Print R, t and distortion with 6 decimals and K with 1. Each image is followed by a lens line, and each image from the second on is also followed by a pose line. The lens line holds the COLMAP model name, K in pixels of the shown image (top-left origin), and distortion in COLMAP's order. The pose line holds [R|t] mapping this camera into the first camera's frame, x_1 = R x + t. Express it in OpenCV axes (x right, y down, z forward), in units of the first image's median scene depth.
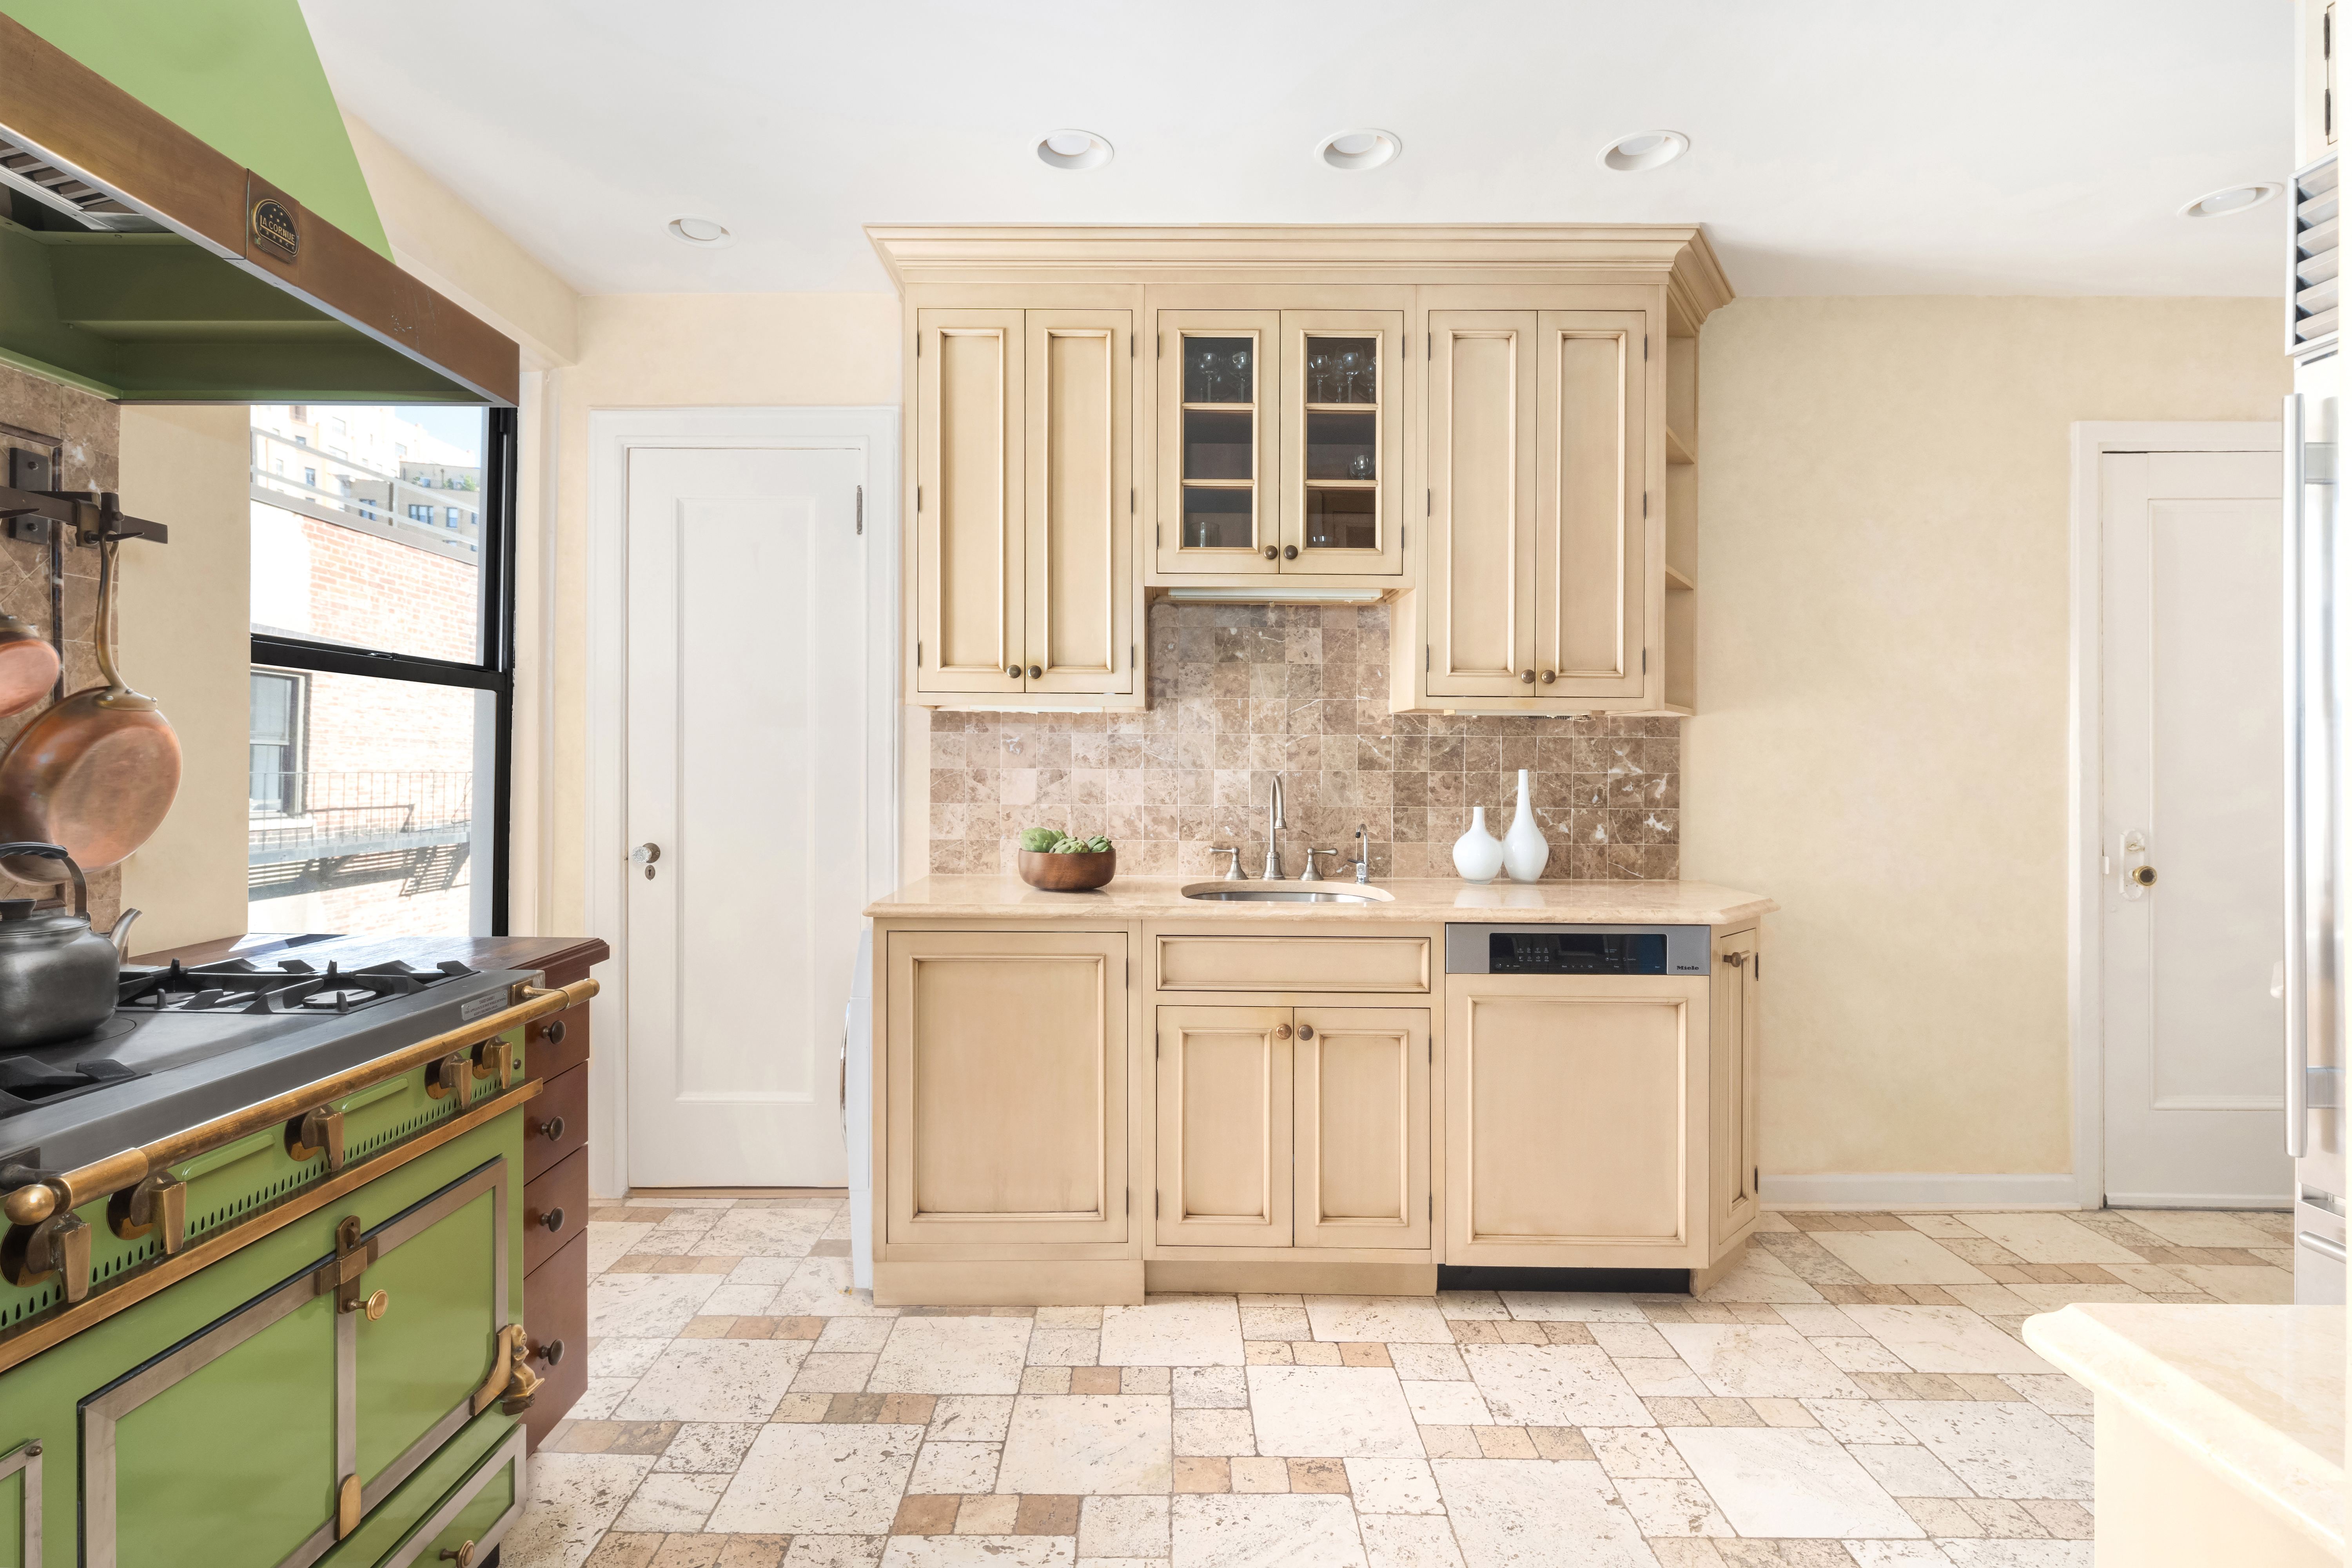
lens RADIAL K [[1119.3, 0, 1139.2], [0, 1119.3, 758.1], [0, 0, 1]] dist [-0.001629, -0.000458]
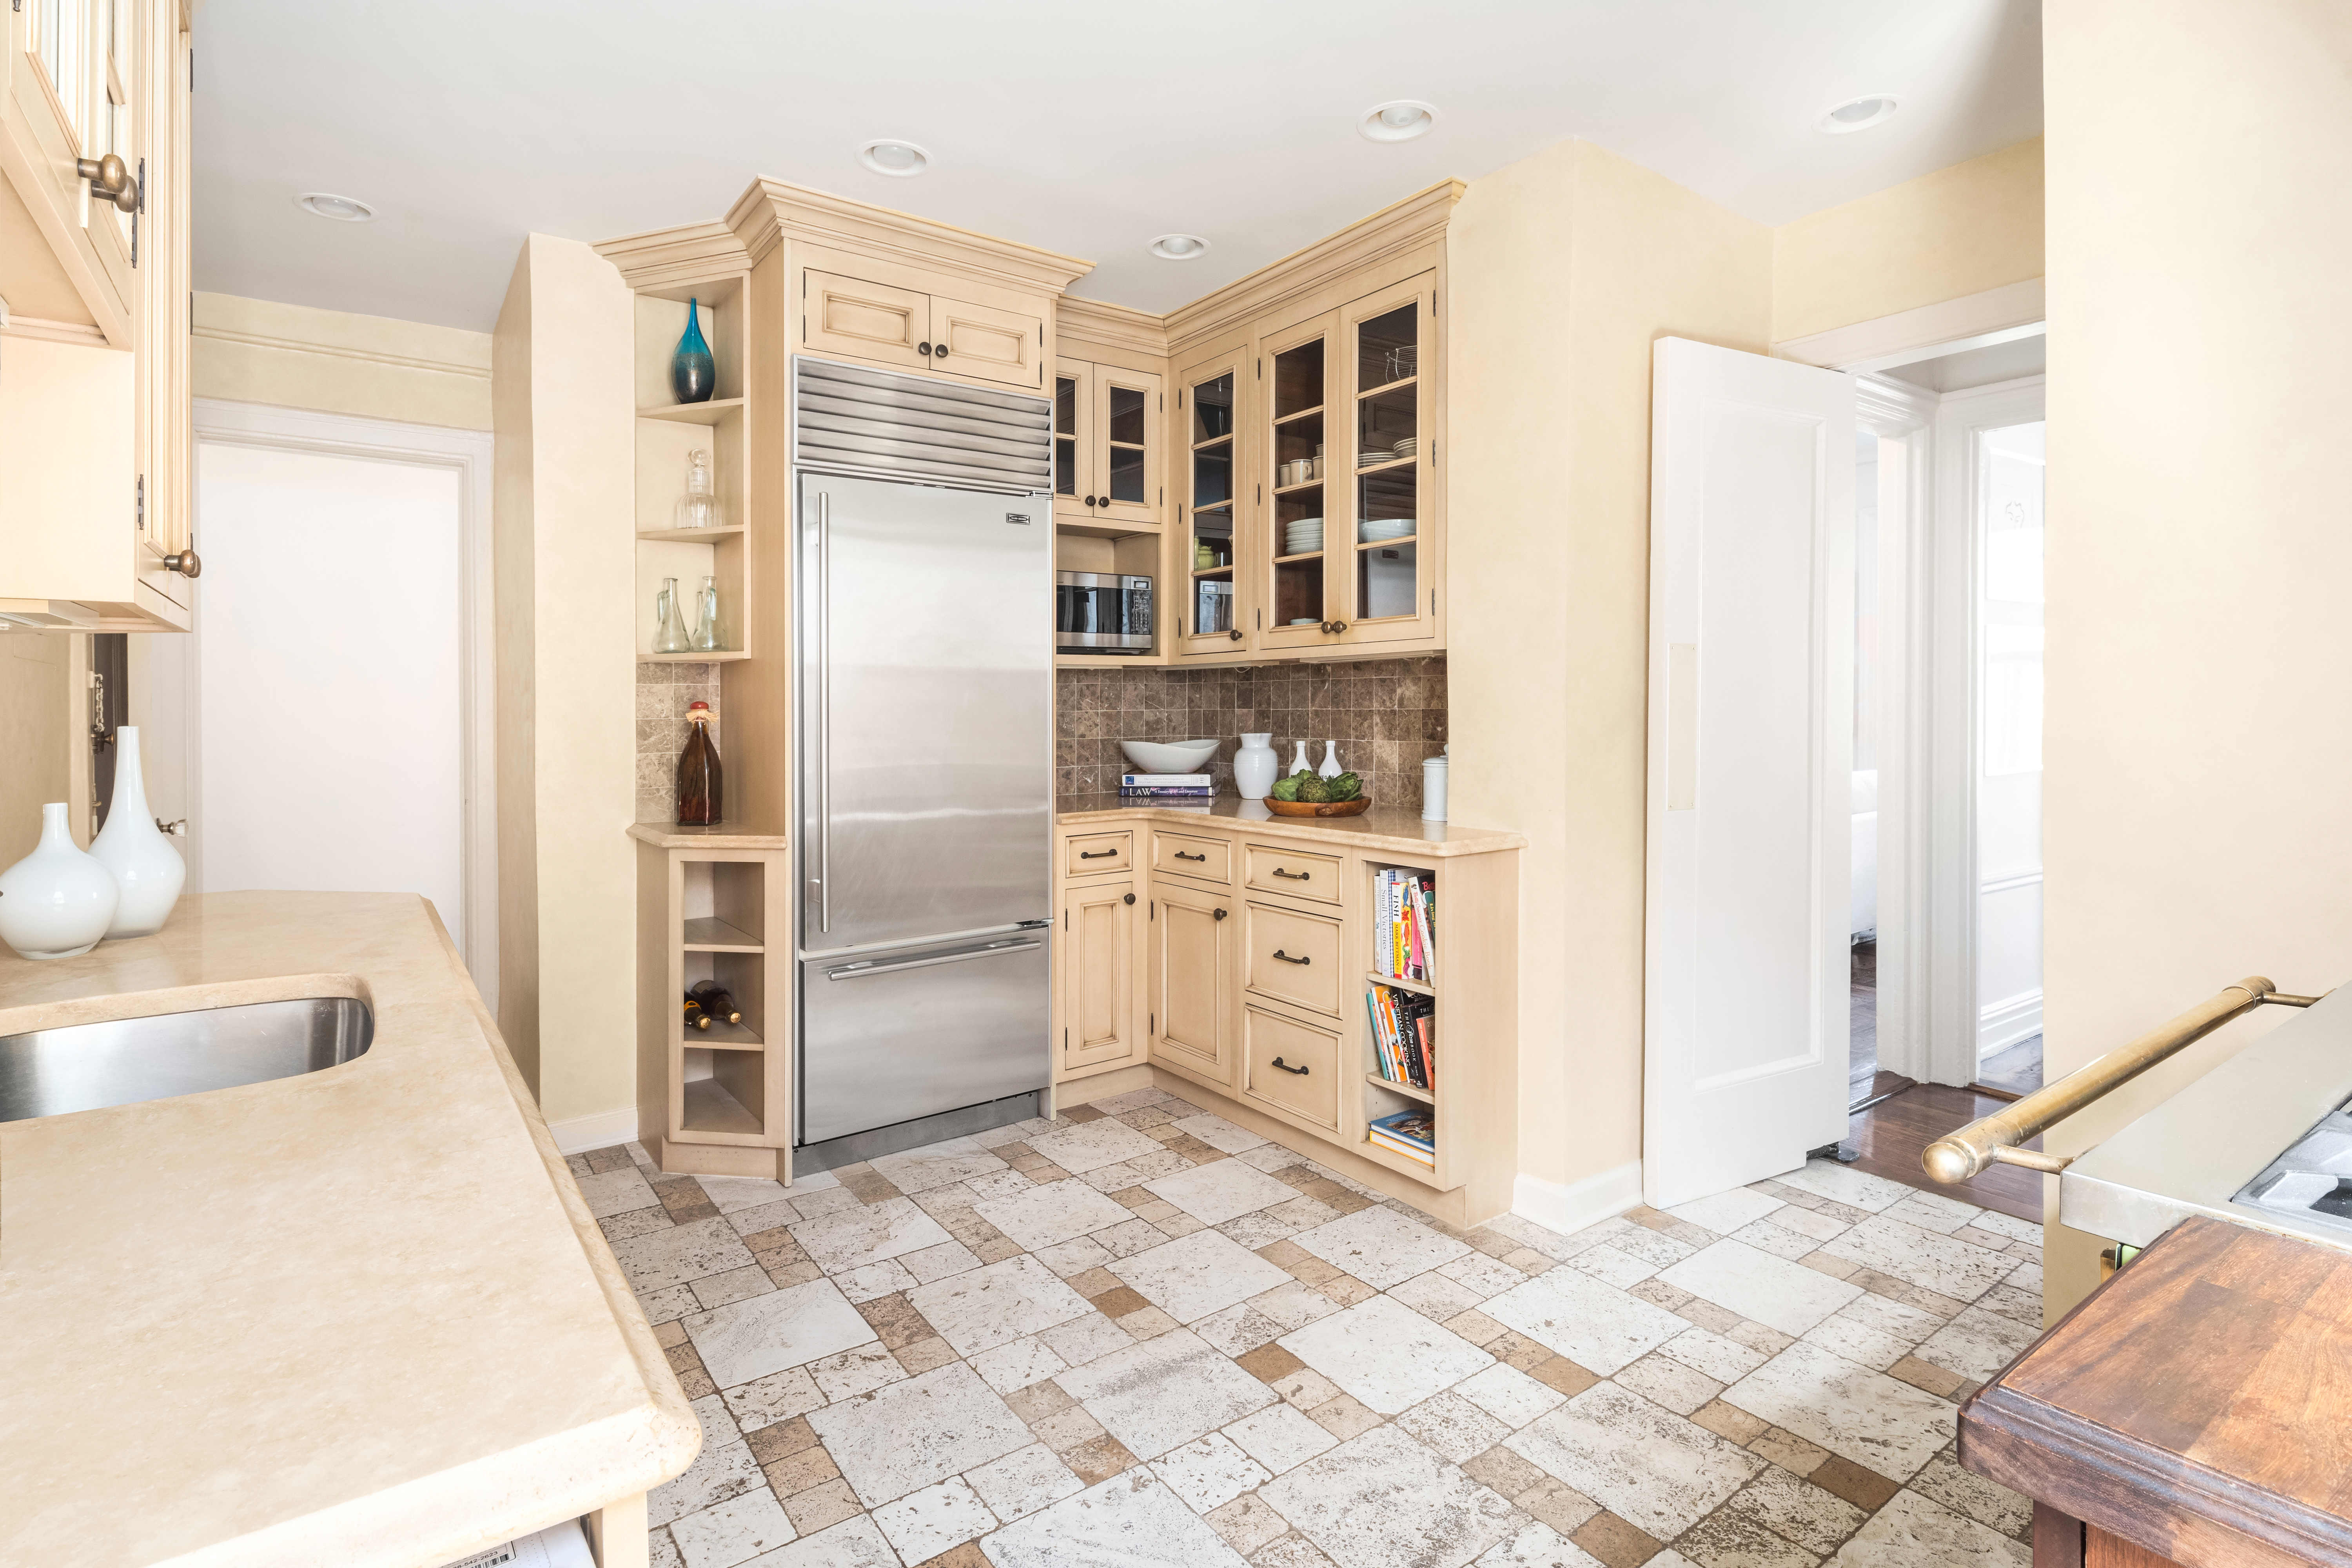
lens RADIAL K [[1157.2, 0, 1177.5], [0, 1157.2, 708.1], [0, 0, 1]] dist [-0.000172, -0.000881]
pose [[-0.597037, -0.003342, 0.802207, -0.643608], [-0.001476, 0.999994, 0.003067, 0.005624], [-0.802212, 0.000647, -0.597038, 1.446756]]
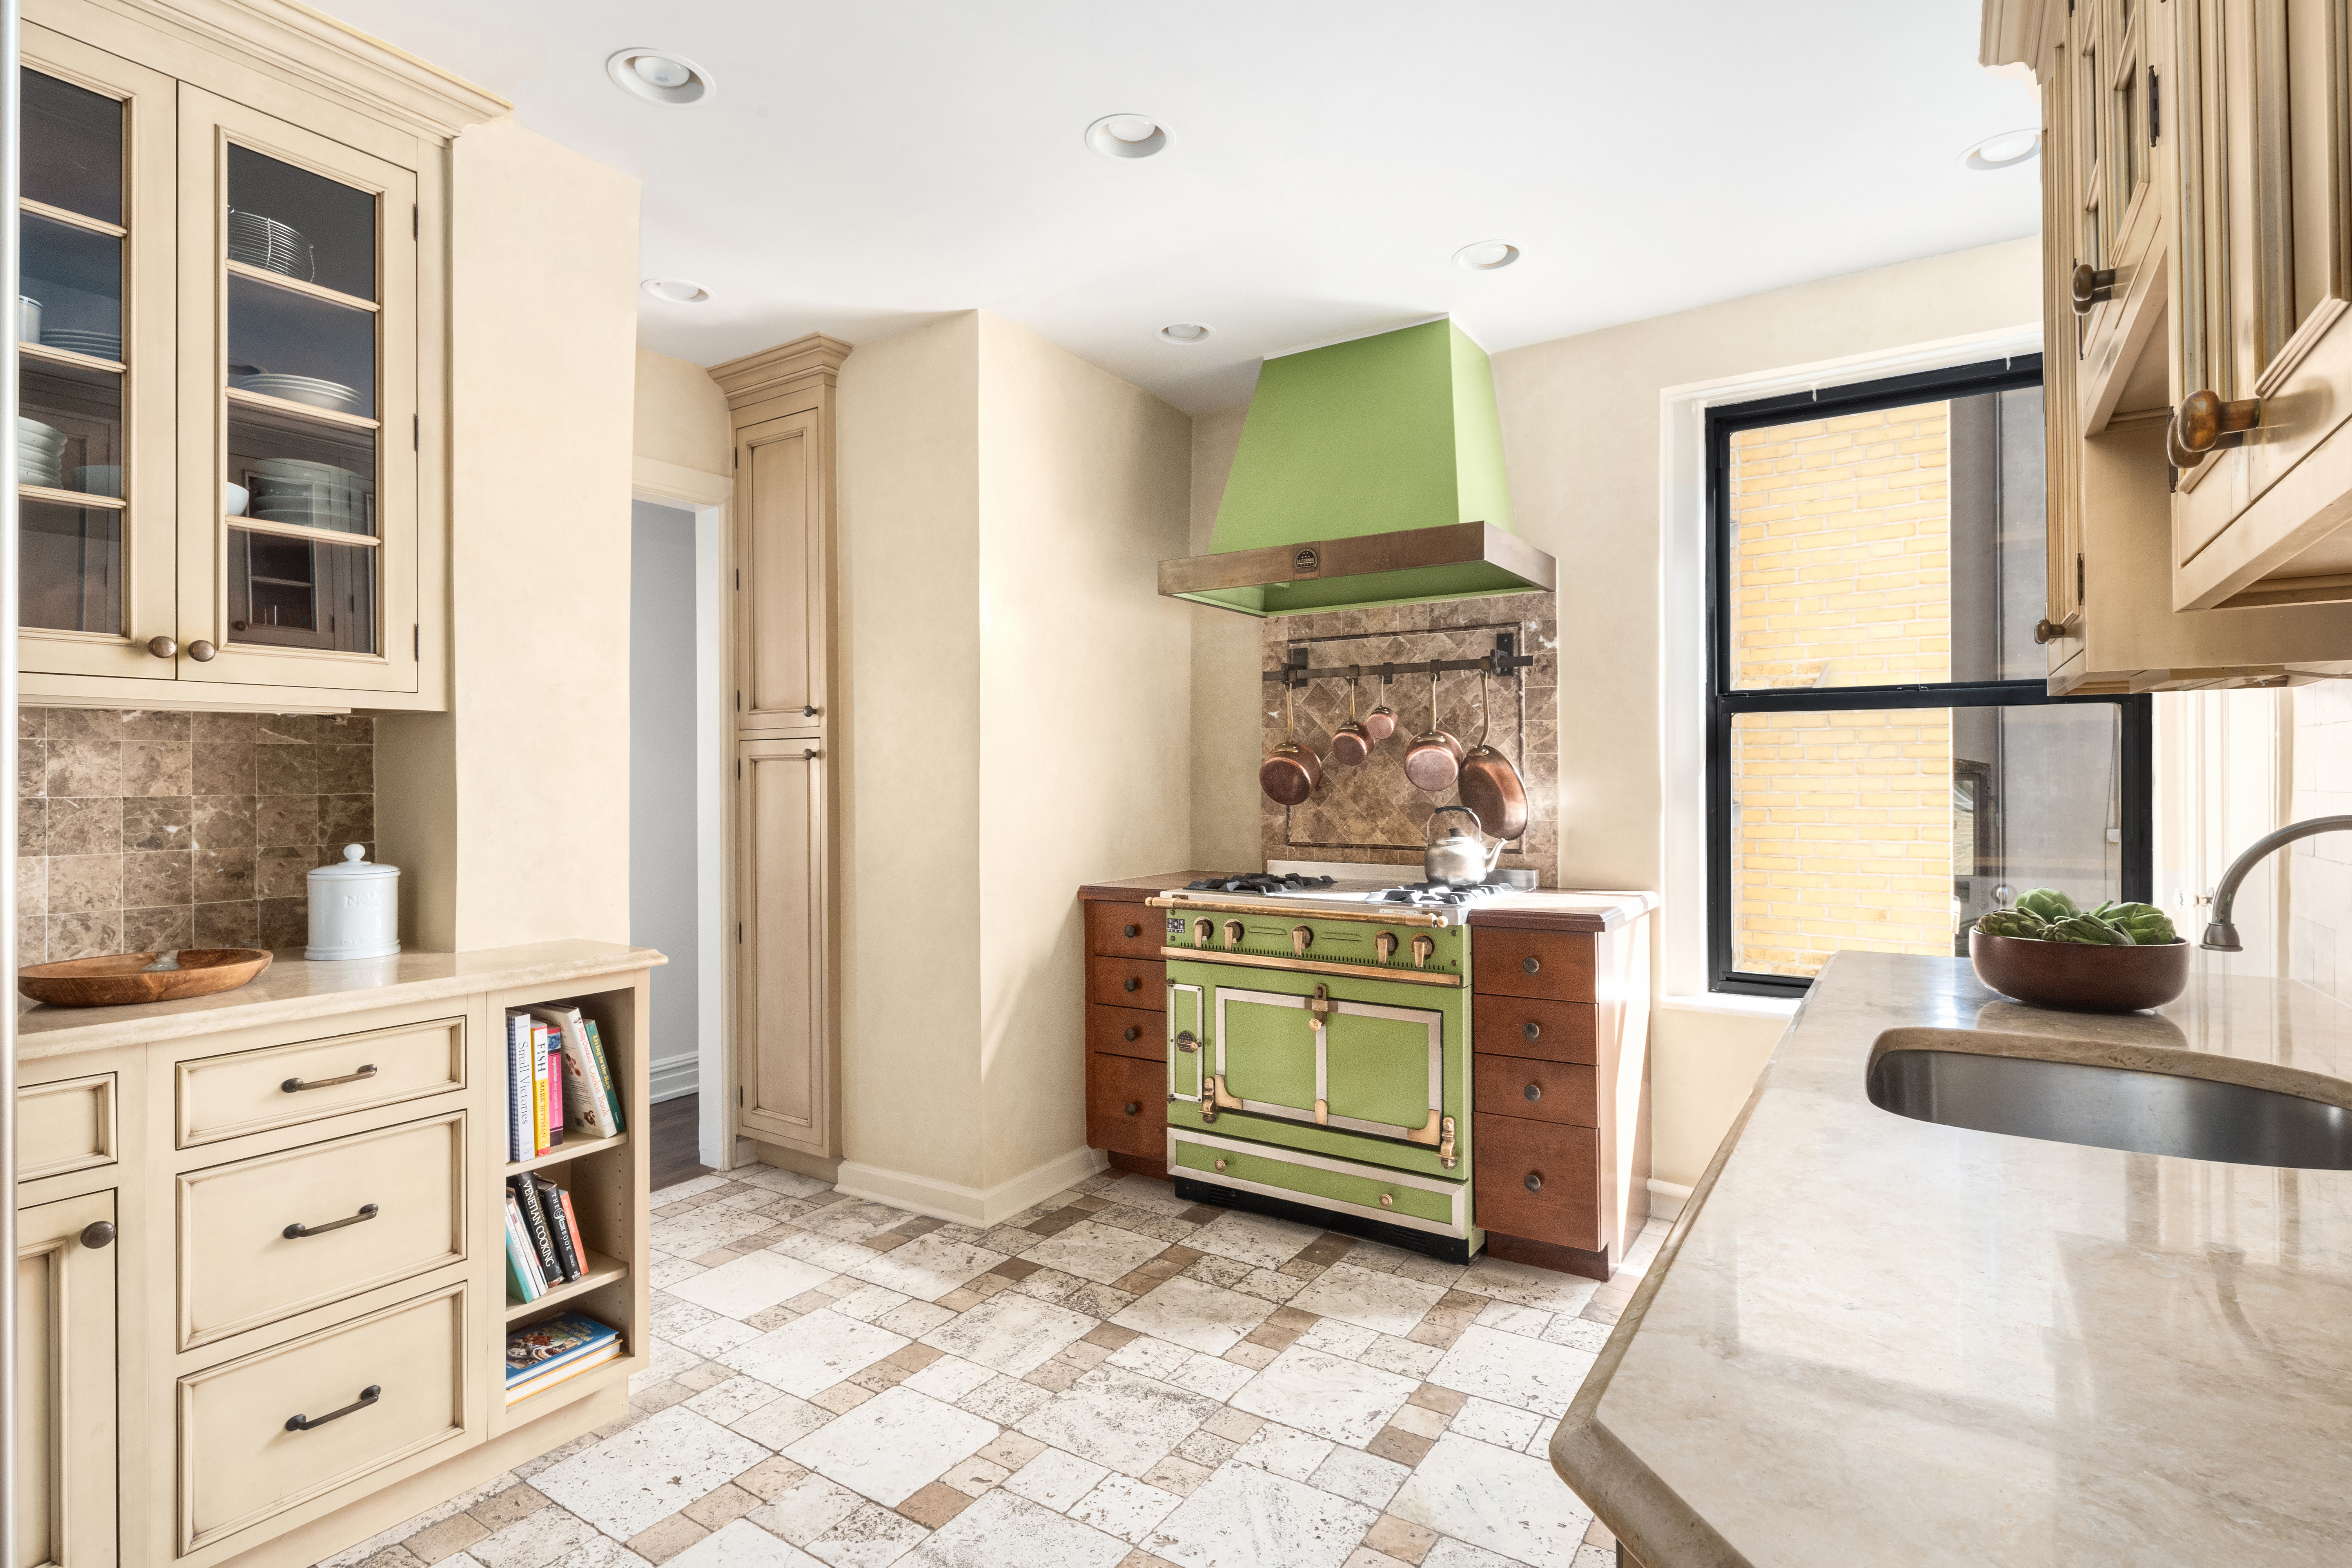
lens RADIAL K [[1165.8, 0, 1176.0], [0, 1165.8, 784.0], [0, 0, 1]] dist [0.001285, 0.000393]
pose [[-0.532602, -0.001753, -0.846364, 1.034805], [0.007954, 0.999943, -0.007076, 0.015682], [0.846328, -0.010501, -0.532558, 1.442350]]
